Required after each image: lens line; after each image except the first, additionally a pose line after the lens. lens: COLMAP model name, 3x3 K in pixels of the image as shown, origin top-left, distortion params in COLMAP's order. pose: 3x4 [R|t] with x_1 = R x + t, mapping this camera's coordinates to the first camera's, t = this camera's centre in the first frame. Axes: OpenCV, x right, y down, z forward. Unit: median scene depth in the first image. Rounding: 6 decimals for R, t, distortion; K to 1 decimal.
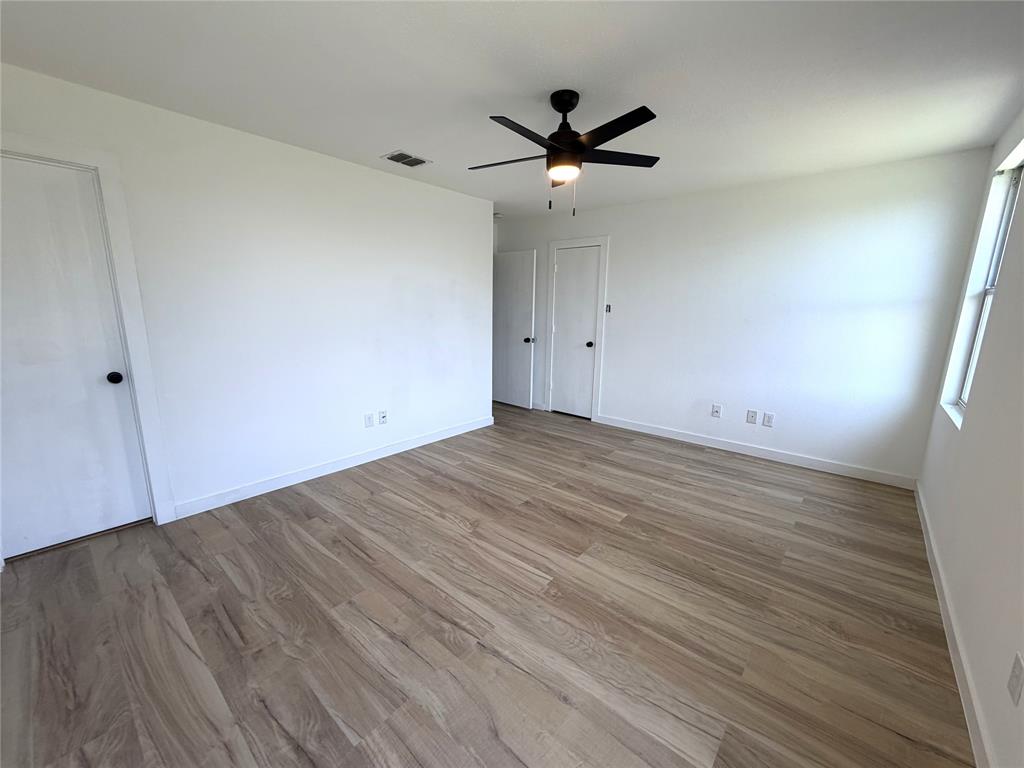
lens RADIAL K [[408.3, 0, 512.0], [0, 408.3, 384.0], [0, 0, 1]] dist [0.000351, 0.000453]
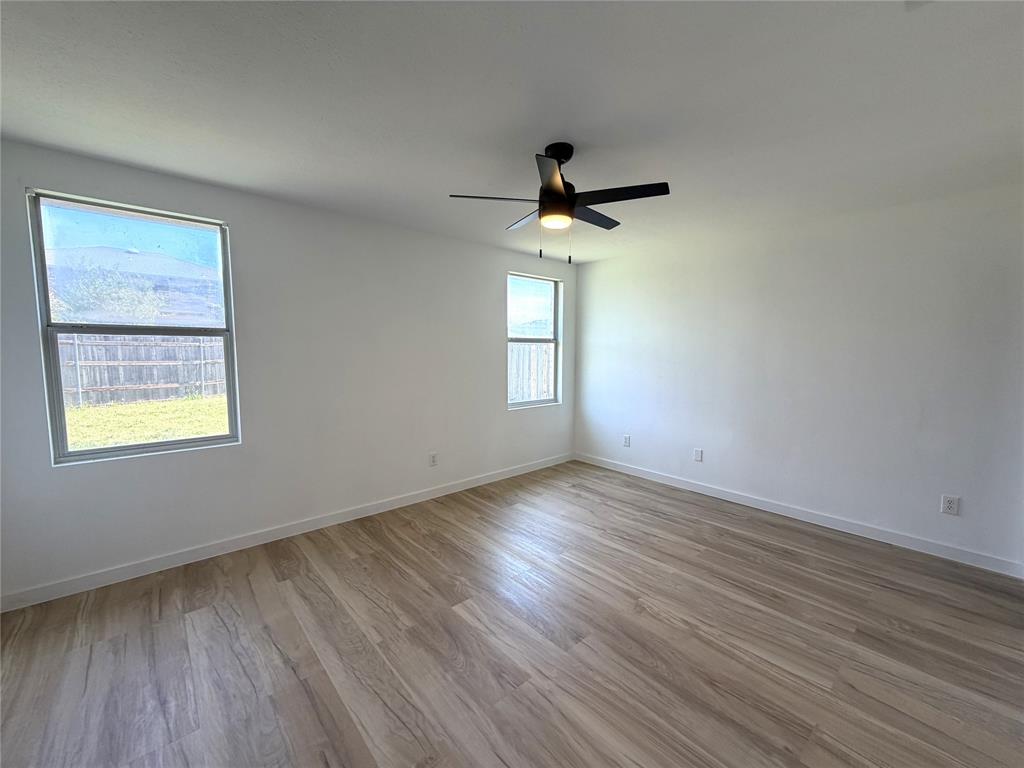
lens RADIAL K [[408.3, 0, 512.0], [0, 408.3, 384.0], [0, 0, 1]] dist [0.000351, 0.000453]
pose [[-0.990710, -0.030509, 0.132526, 0.079162], [0.006980, 0.961817, 0.273604, -0.363839], [-0.135813, 0.271987, -0.952669, 1.818268]]
